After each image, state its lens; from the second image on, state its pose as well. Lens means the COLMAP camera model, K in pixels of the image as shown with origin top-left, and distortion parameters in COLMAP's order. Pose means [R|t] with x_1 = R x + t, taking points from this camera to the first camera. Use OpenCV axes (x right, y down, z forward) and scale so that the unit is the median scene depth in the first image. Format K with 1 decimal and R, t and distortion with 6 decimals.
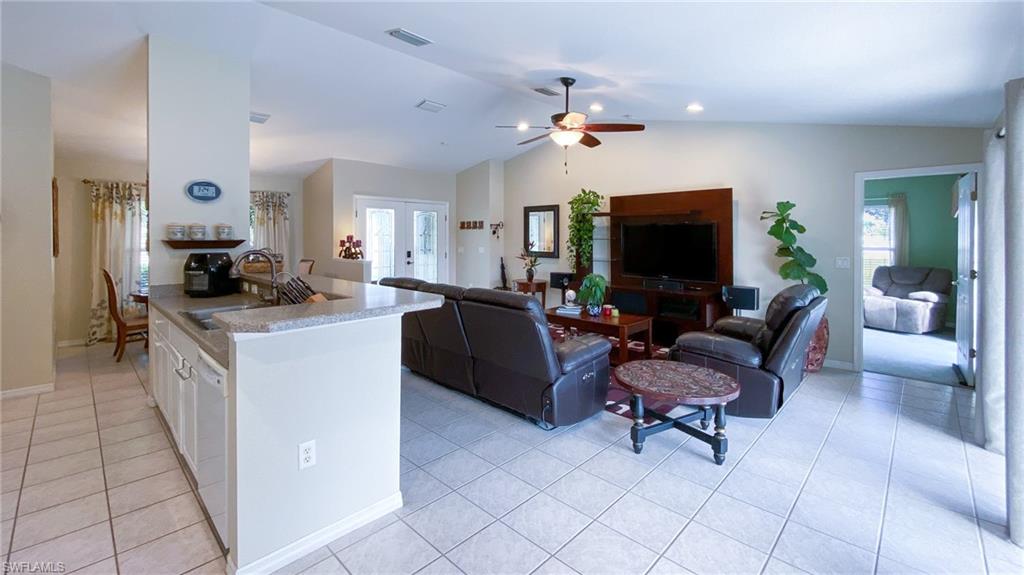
lens RADIAL K [[430.0, 0, 496.4], [0, 430.0, 230.1], [0, 0, 1]] dist [0.003736, -0.001714]
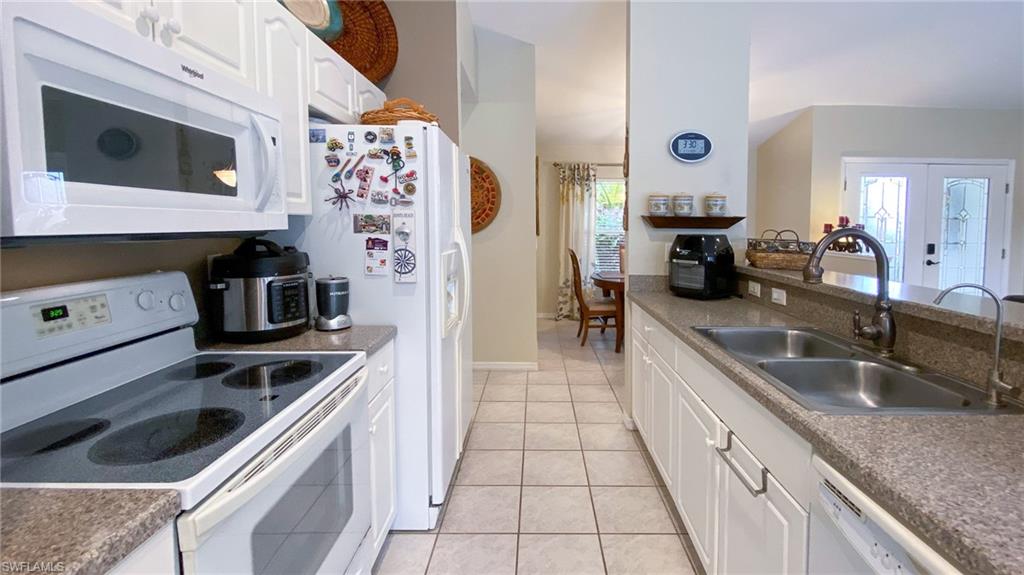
lens RADIAL K [[430.0, 0, 532.7], [0, 430.0, 257.9], [0, 0, 1]] dist [0.003736, -0.001714]
pose [[0.705882, 0.062701, -0.705548, -0.310198], [0.001374, 0.995951, 0.089883, 0.023619], [0.708328, -0.064416, 0.702938, 0.273197]]
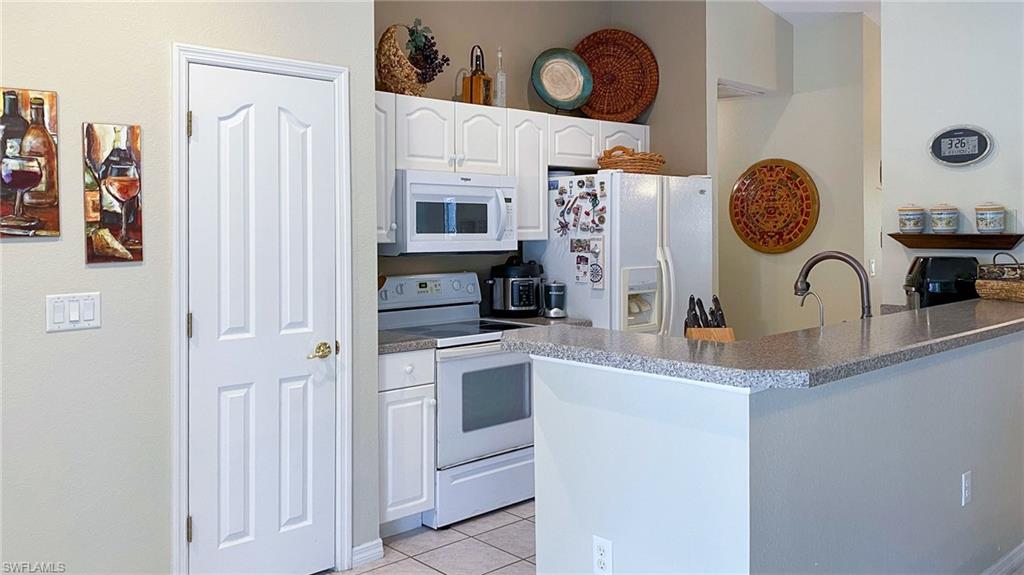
lens RADIAL K [[813.1, 0, 511.8], [0, 813.1, 284.9], [0, 0, 1]] dist [-0.015478, -0.008541]
pose [[-0.048460, 0.071318, -0.996276, 0.353425], [0.020633, 0.997306, 0.070388, 0.002980], [0.998612, -0.017145, -0.049801, 0.412391]]
